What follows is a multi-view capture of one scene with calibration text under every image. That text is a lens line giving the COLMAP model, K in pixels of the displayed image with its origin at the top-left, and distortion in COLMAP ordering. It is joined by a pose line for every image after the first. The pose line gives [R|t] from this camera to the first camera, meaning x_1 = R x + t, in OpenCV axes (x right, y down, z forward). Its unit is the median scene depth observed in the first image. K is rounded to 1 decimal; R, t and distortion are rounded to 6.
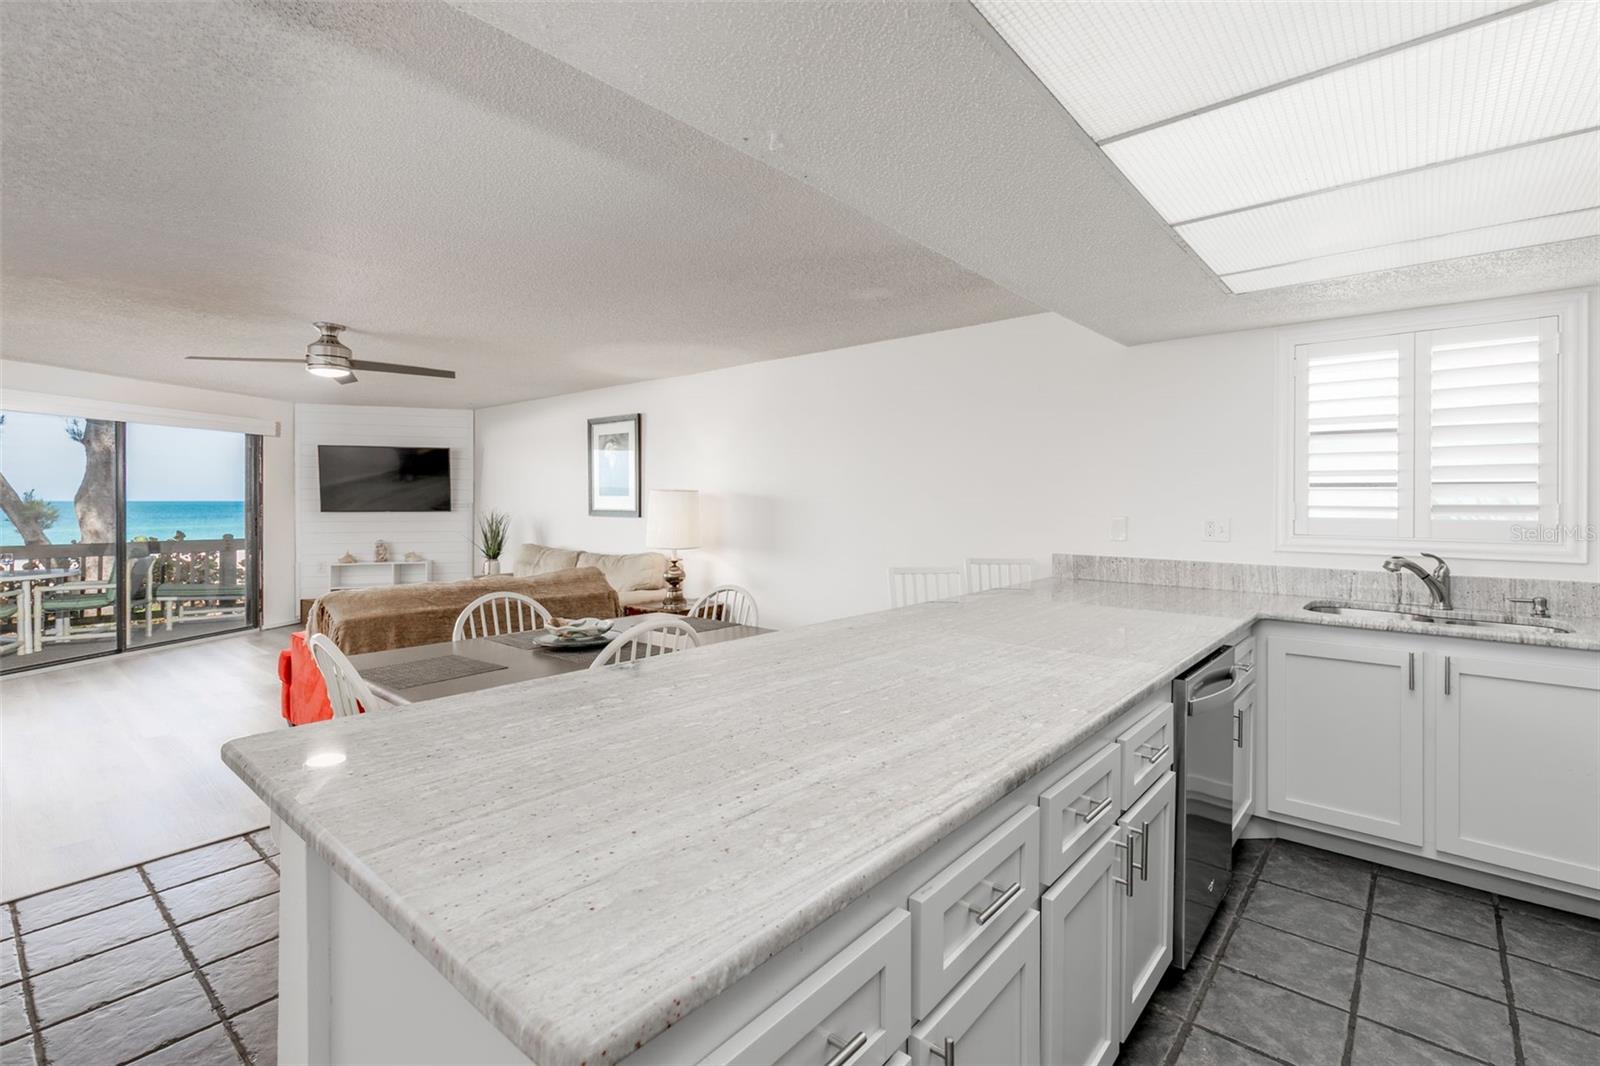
lens RADIAL K [[722.3, 0, 809.8], [0, 722.3, 502.1], [0, 0, 1]] dist [0.010161, -0.002939]
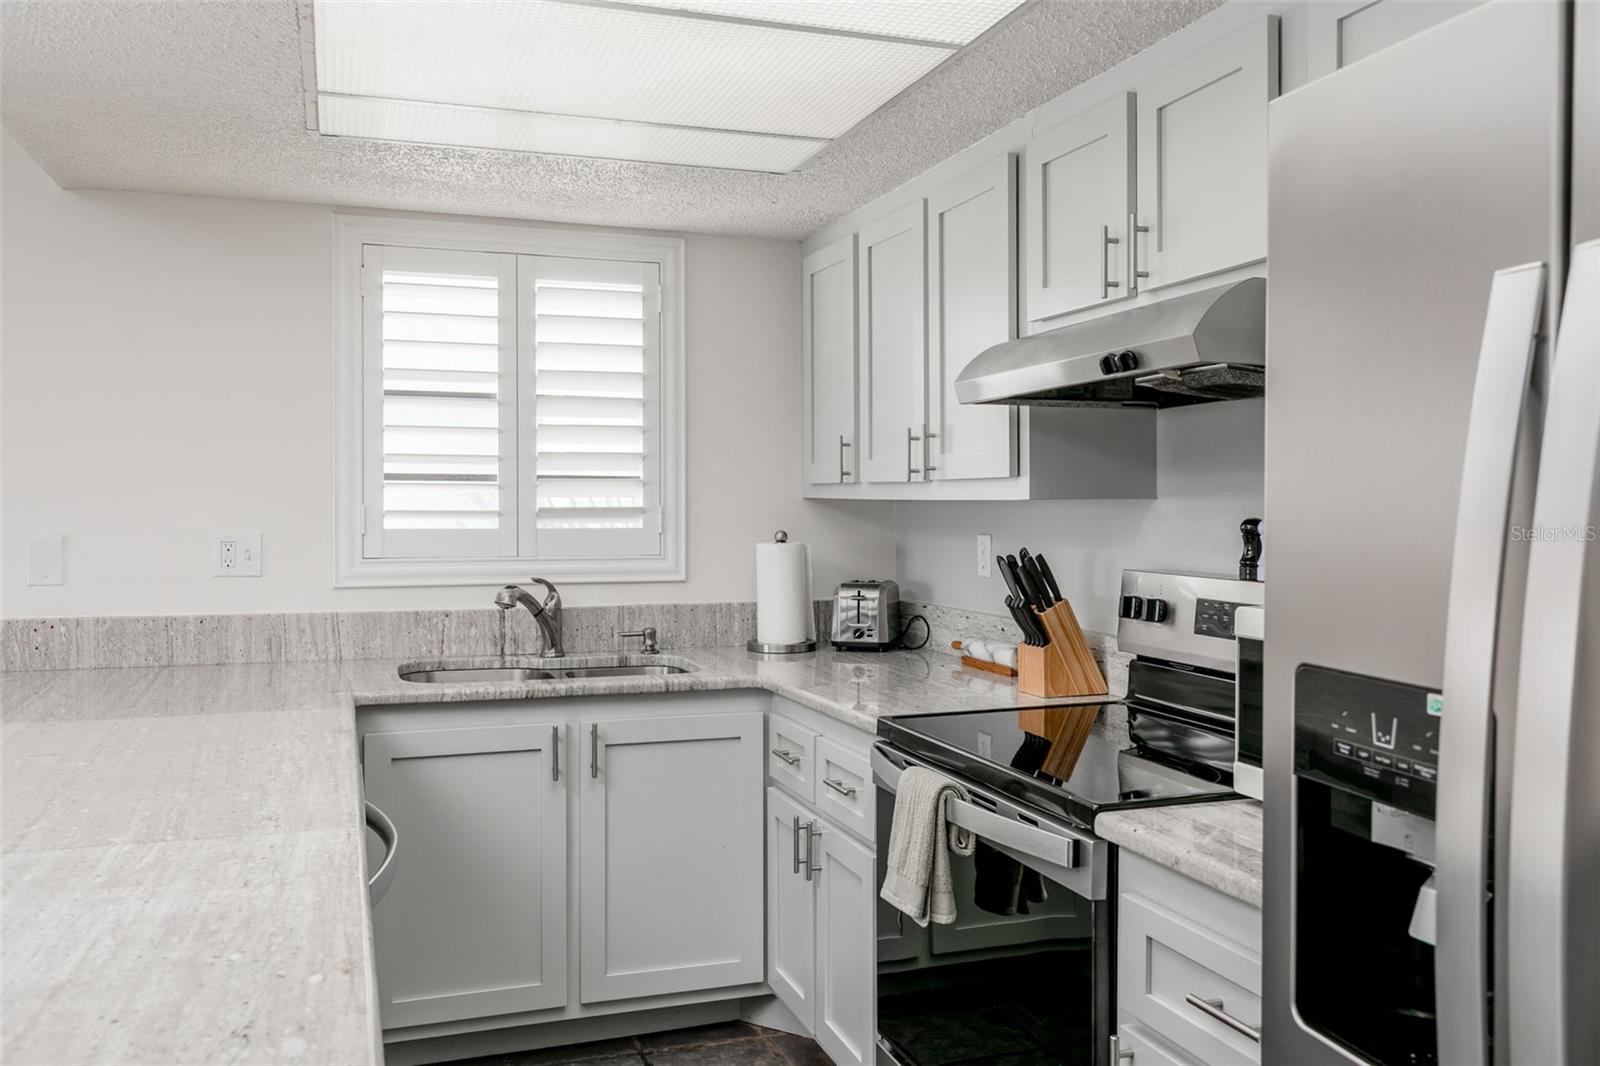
lens RADIAL K [[1286.3, 0, 782.9], [0, 1286.3, 513.9], [0, 0, 1]] dist [0.006687, -0.017281]
pose [[0.513403, -0.010360, 0.858085, -0.065403], [0.002976, 0.999943, 0.010292, -0.002110], [-0.858143, -0.002730, 0.513404, 0.144419]]
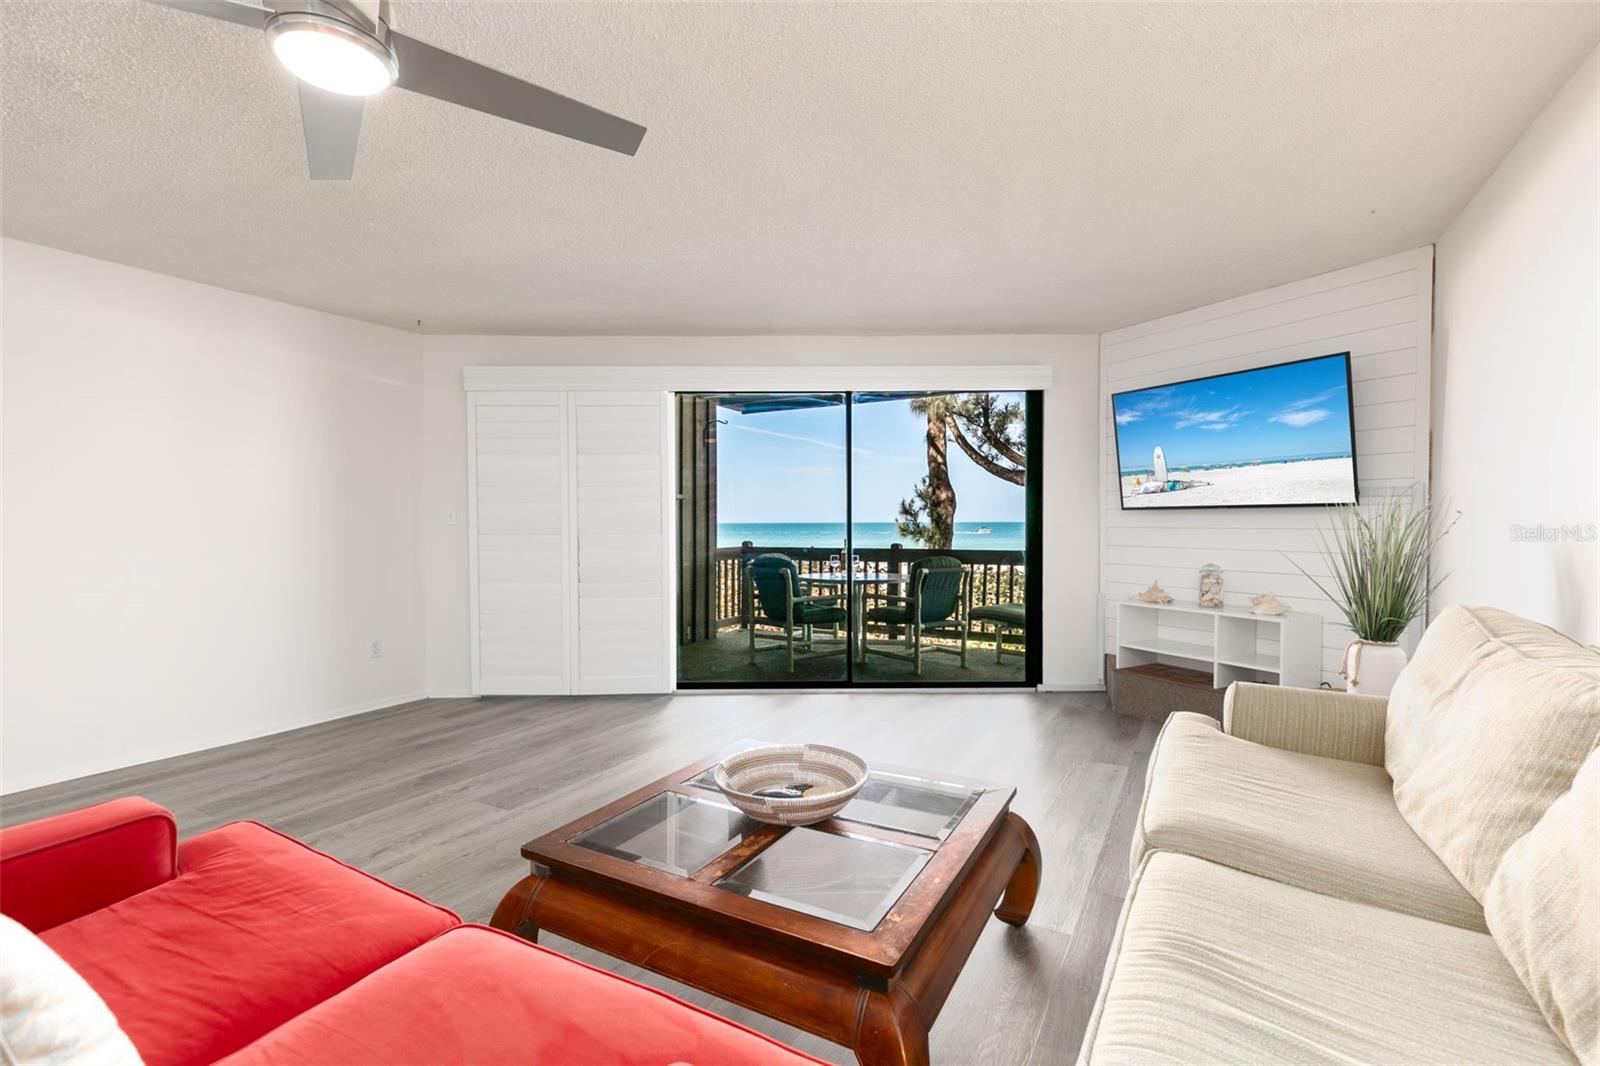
lens RADIAL K [[722.3, 0, 809.8], [0, 722.3, 540.7], [0, 0, 1]] dist [0.010161, -0.002939]
pose [[0.186809, 0.024058, -0.982102, -0.332641], [0.003218, 0.999680, 0.025101, 0.050933], [0.982391, -0.007849, 0.186672, 1.428108]]
